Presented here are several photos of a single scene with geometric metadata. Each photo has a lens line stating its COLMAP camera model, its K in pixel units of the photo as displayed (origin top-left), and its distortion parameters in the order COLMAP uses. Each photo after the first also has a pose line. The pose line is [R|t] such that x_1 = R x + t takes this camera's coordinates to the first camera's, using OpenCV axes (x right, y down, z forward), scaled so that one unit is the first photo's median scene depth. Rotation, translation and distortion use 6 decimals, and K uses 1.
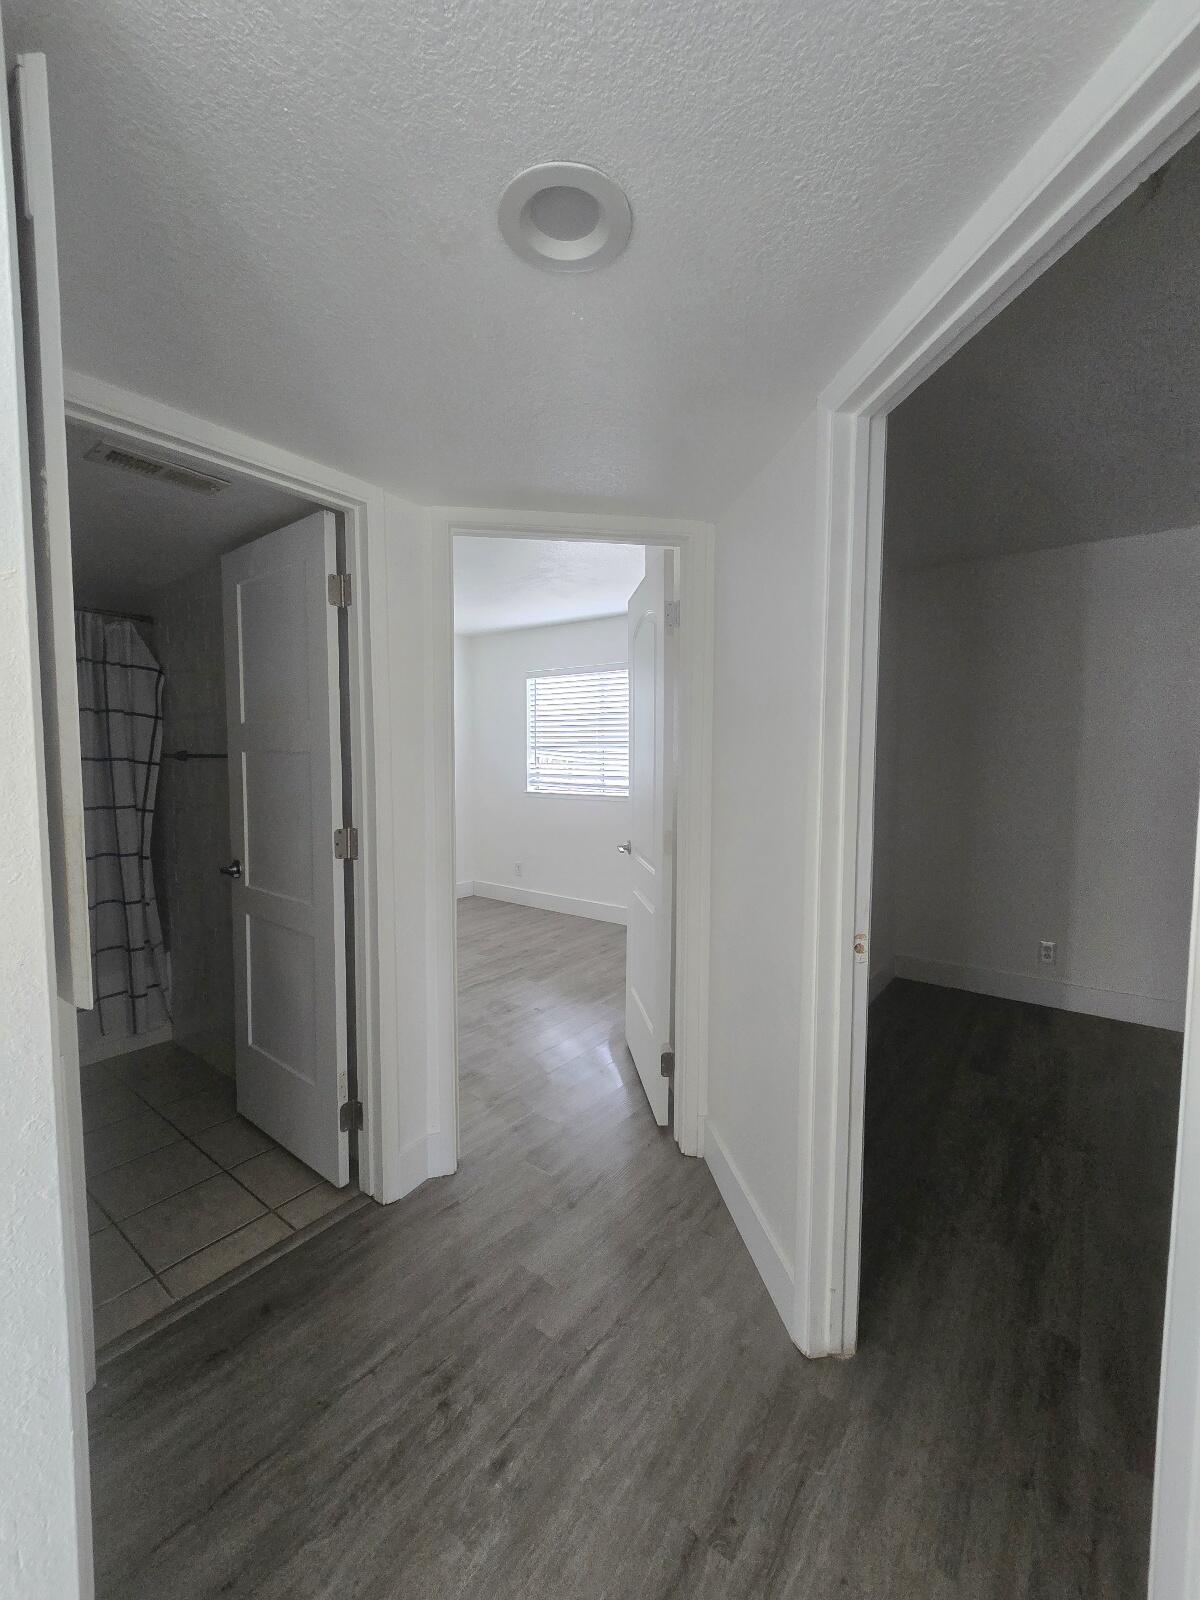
lens RADIAL K [[653.9, 0, 602.2], [0, 653.9, 799.5], [0, 0, 1]] dist [-0.002224, 0.001233]
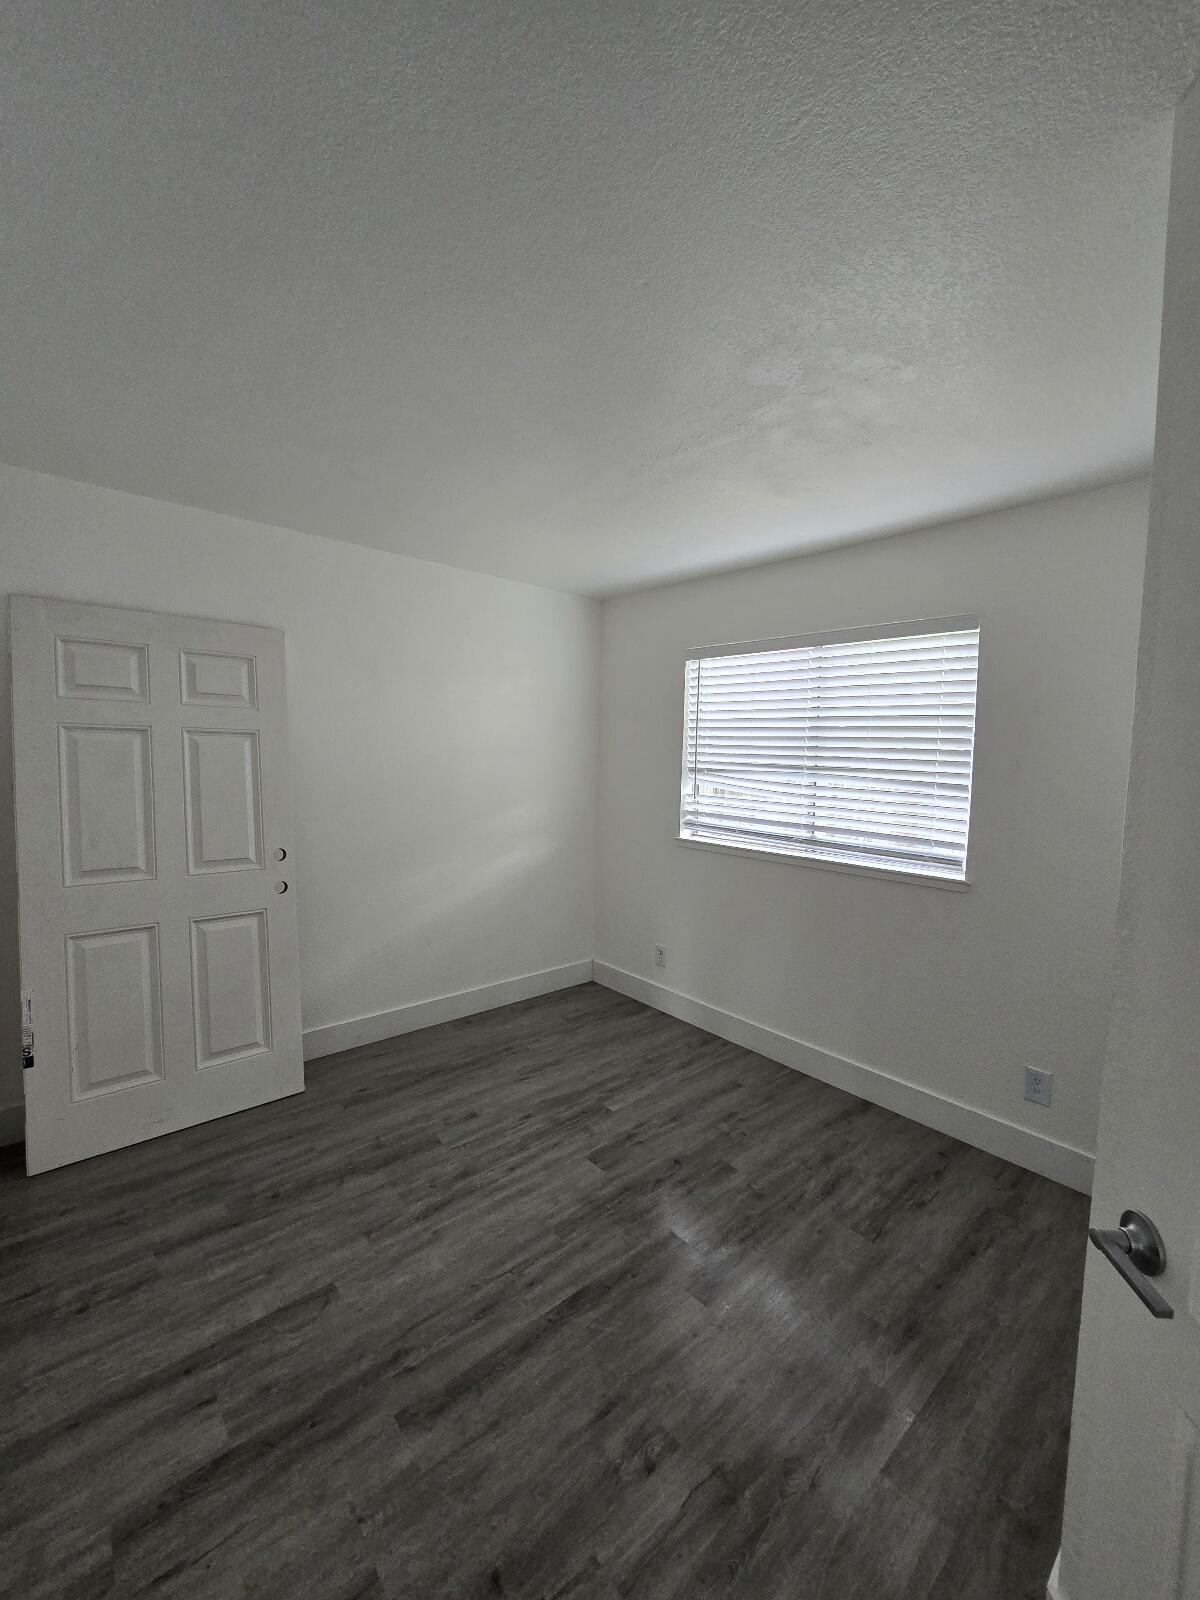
lens RADIAL K [[653.9, 0, 600.0], [0, 653.9, 794.0], [0, 0, 1]] dist [-0.002224, 0.001233]
pose [[0.977556, 0.031192, -0.208352, -0.064964], [-0.029090, 0.999490, 0.013144, -0.067369], [0.208656, -0.006788, 0.977965, 0.393167]]
